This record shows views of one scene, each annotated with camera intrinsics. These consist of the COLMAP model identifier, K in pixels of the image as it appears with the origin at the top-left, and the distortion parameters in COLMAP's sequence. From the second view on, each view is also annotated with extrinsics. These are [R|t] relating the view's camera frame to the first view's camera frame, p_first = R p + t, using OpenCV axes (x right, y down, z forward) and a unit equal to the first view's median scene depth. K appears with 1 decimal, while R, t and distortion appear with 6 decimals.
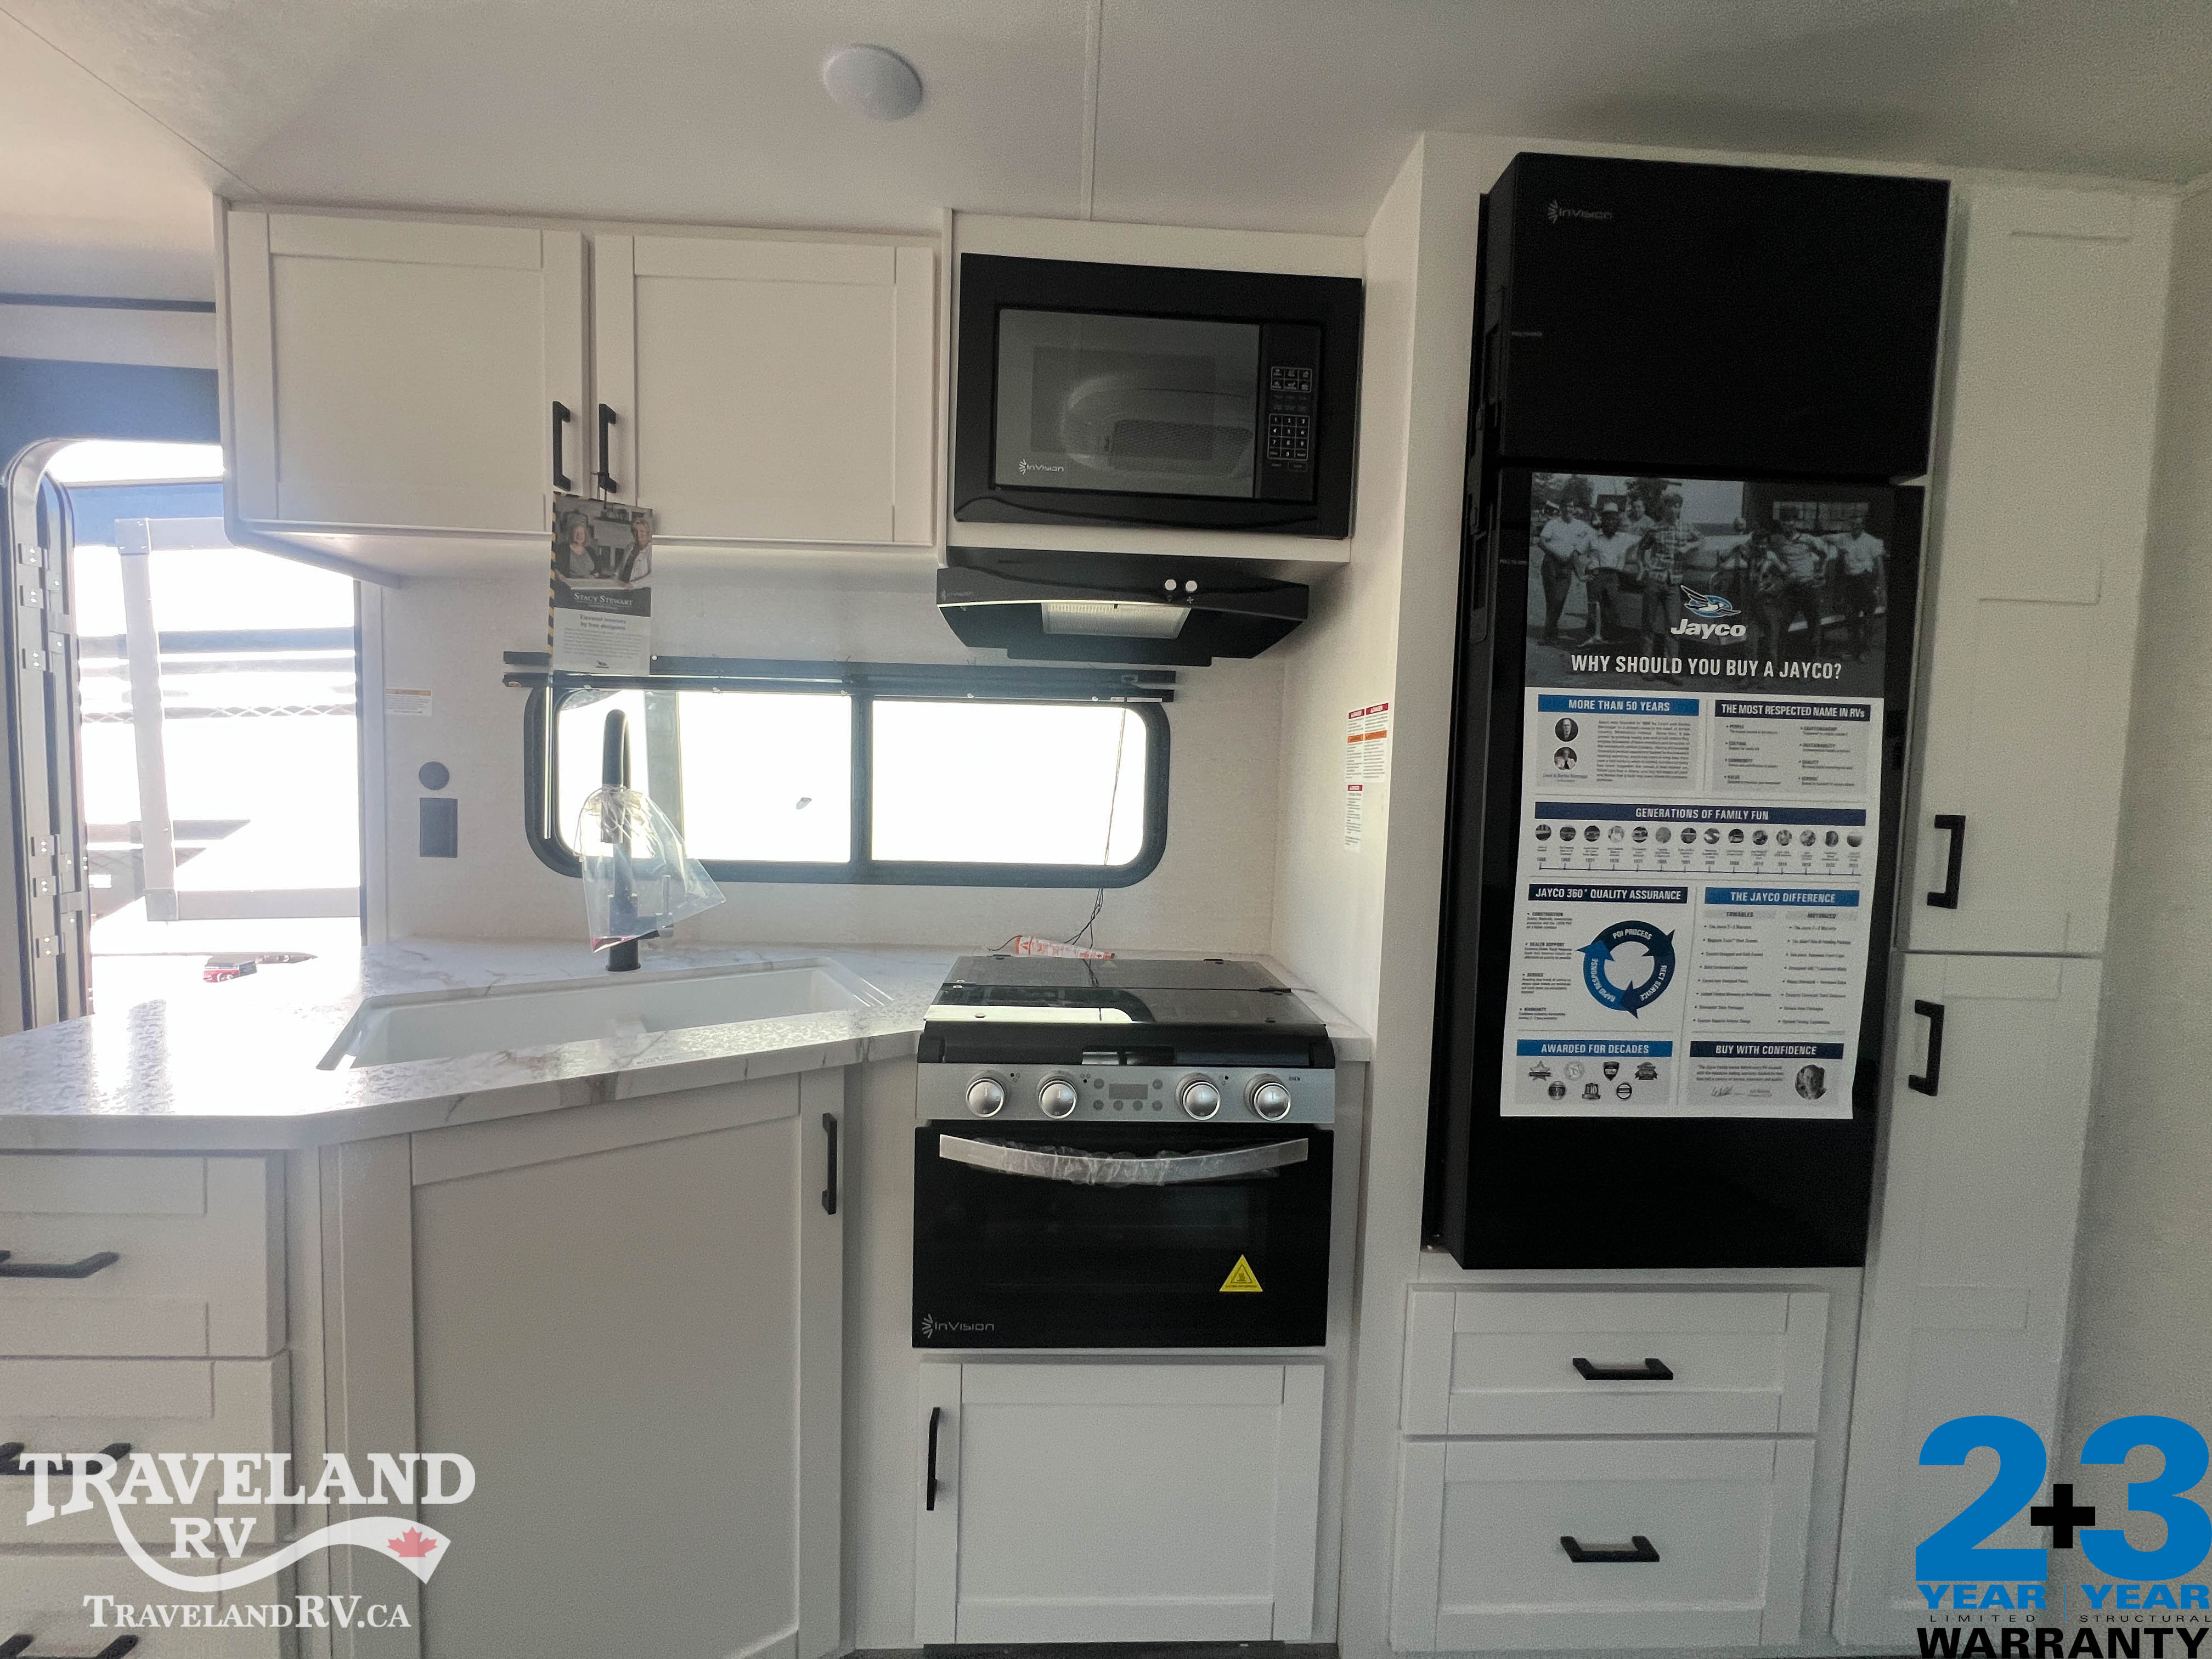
lens RADIAL K [[889.3, 0, 1103.4], [0, 889.3, 828.2], [0, 0, 1]] dist [-0.001516, -0.000013]
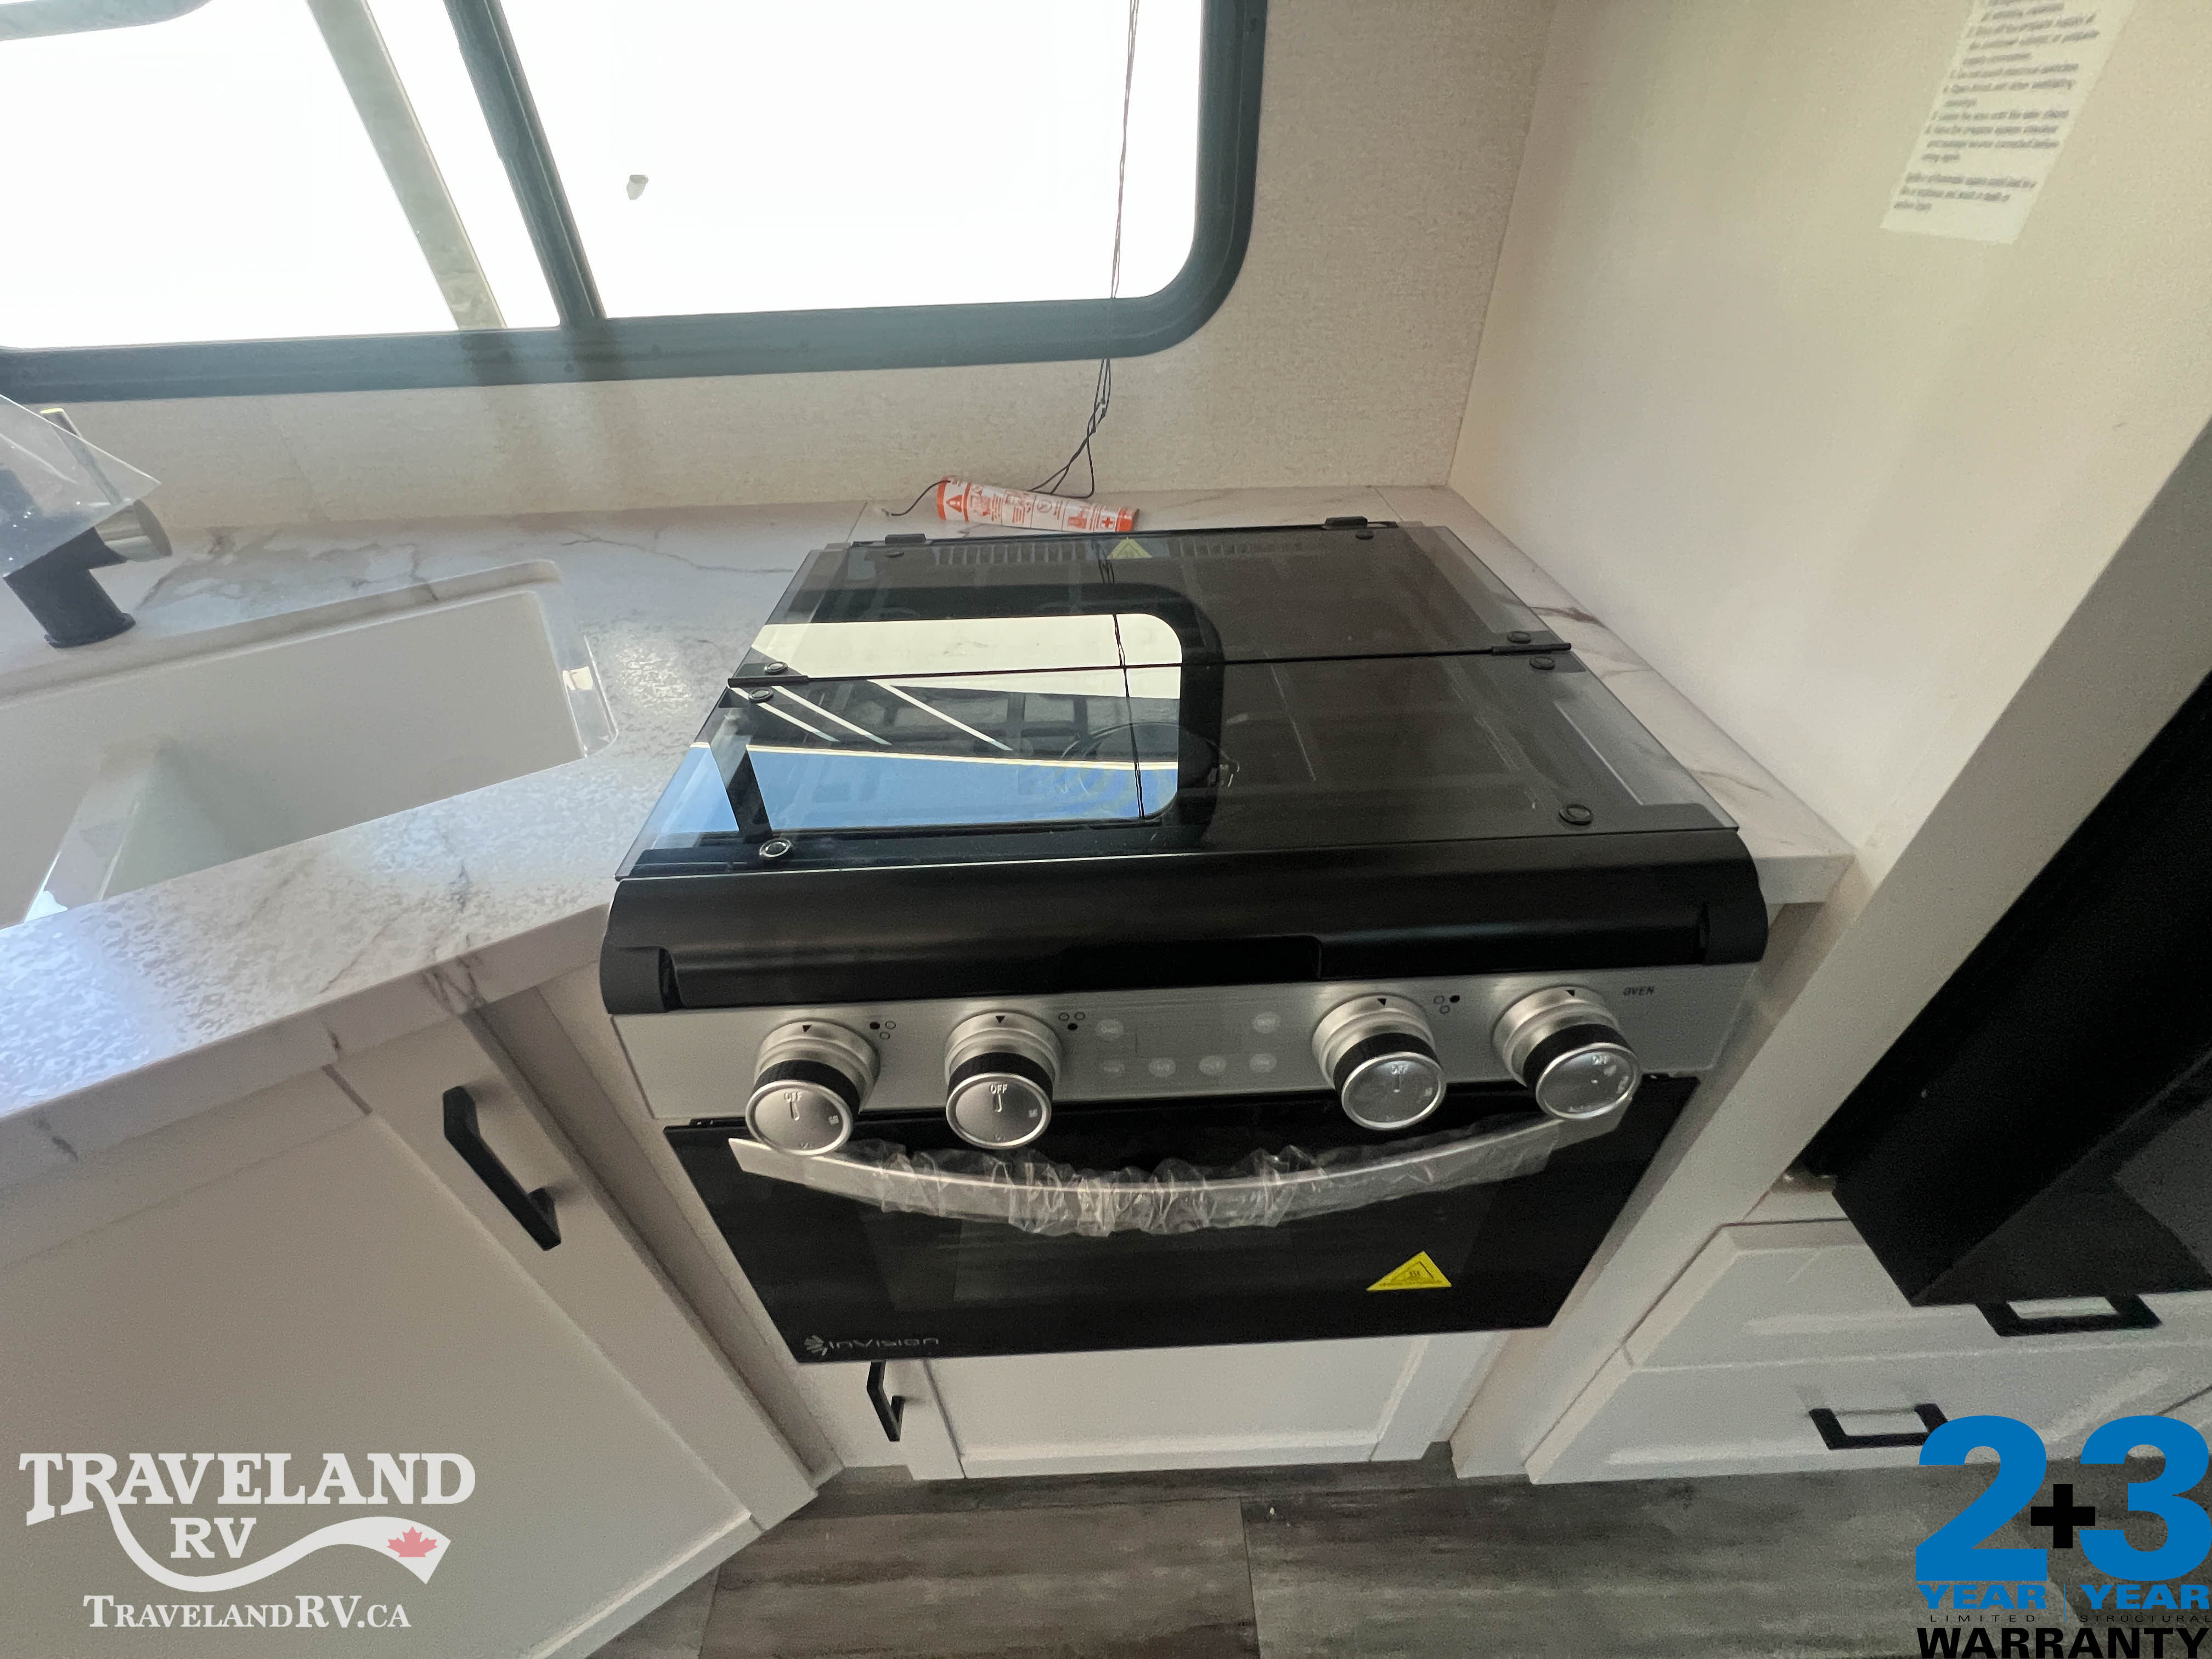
lens RADIAL K [[889.3, 0, 1100.6], [0, 889.3, 828.1], [0, 0, 1]] dist [-0.001516, -0.000013]
pose [[0.998419, -0.034541, -0.044338, 0.006913], [0.053734, 0.817916, 0.572823, 0.001920], [0.016479, -0.574300, 0.818479, 0.485560]]
